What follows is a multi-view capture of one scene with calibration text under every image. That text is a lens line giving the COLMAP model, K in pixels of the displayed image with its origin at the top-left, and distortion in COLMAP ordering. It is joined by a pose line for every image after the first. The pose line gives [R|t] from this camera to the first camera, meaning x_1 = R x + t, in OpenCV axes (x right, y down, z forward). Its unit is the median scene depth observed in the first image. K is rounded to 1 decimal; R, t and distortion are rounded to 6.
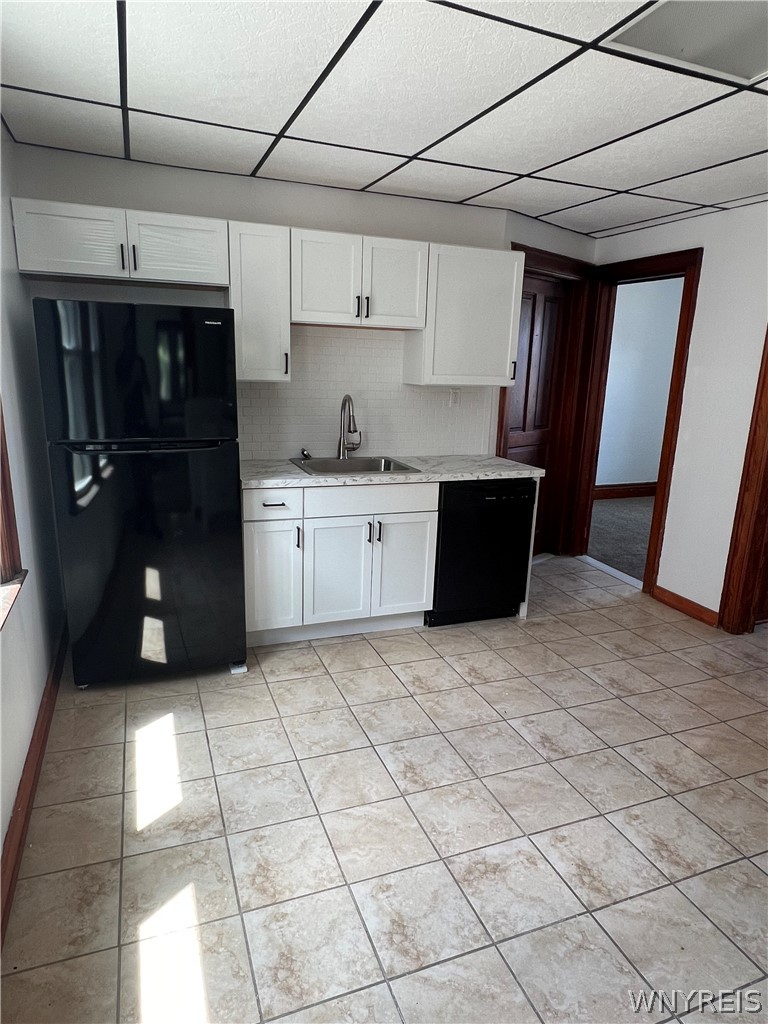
lens RADIAL K [[624.0, 0, 384.0], [0, 624.0, 512.0], [0, 0, 1]] dist [0.007977, -0.026800]
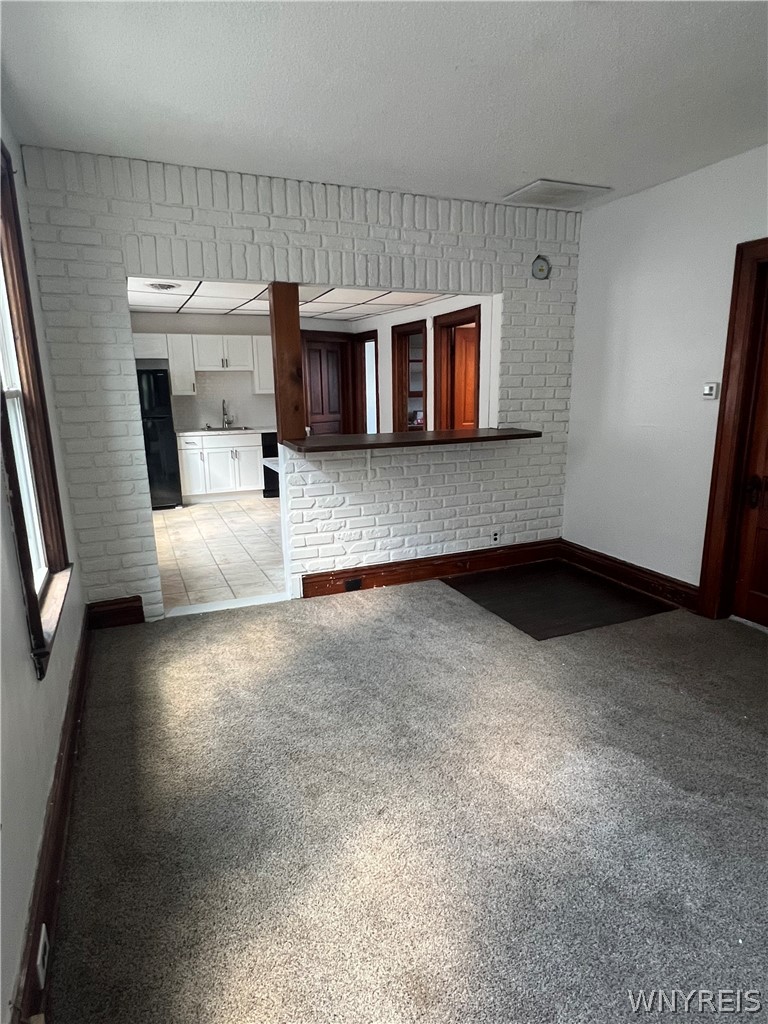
lens RADIAL K [[568.9, 0, 384.0], [0, 568.9, 512.0], [0, 0, 1]] dist [-0.002238, -0.000419]
pose [[0.999021, -0.044172, -0.002335, 0.578265], [0.044155, 0.999001, -0.006906, 0.305591], [0.002638, 0.006796, 0.999973, -1.253831]]
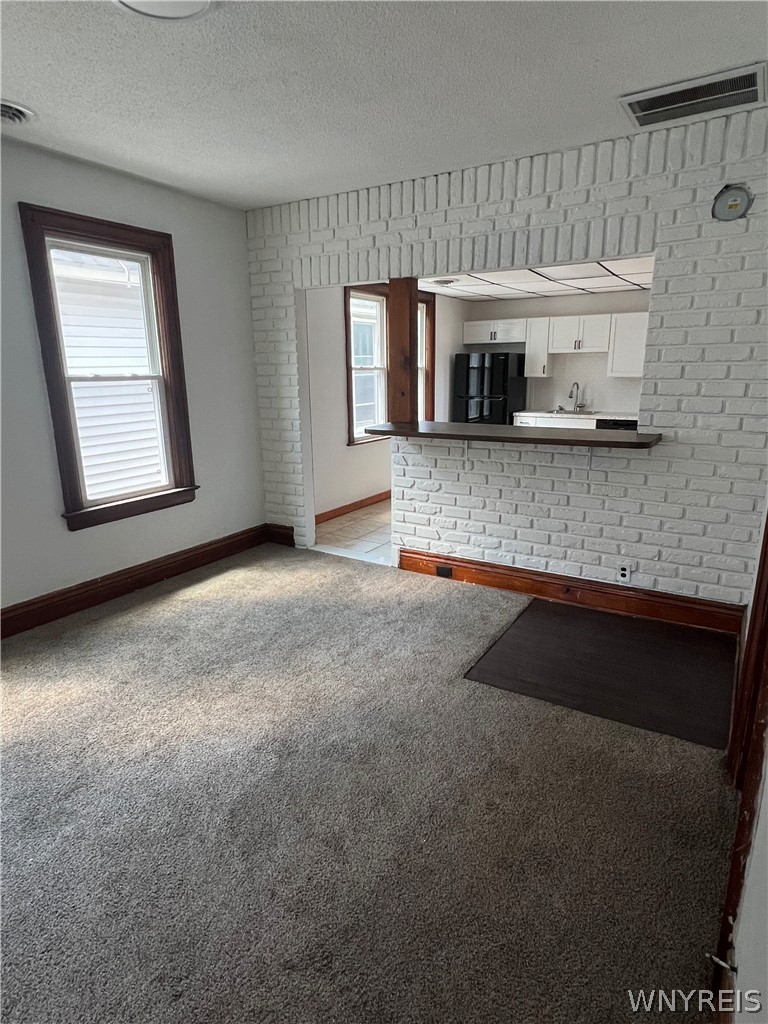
lens RADIAL K [[568.9, 0, 384.0], [0, 568.9, 512.0], [0, 0, 1]] dist [-0.002238, -0.000419]
pose [[0.597541, 0.162986, -0.785099, 1.362421], [-0.155425, 0.984097, 0.086003, 0.238199], [0.786631, 0.070634, 0.613370, -0.906997]]
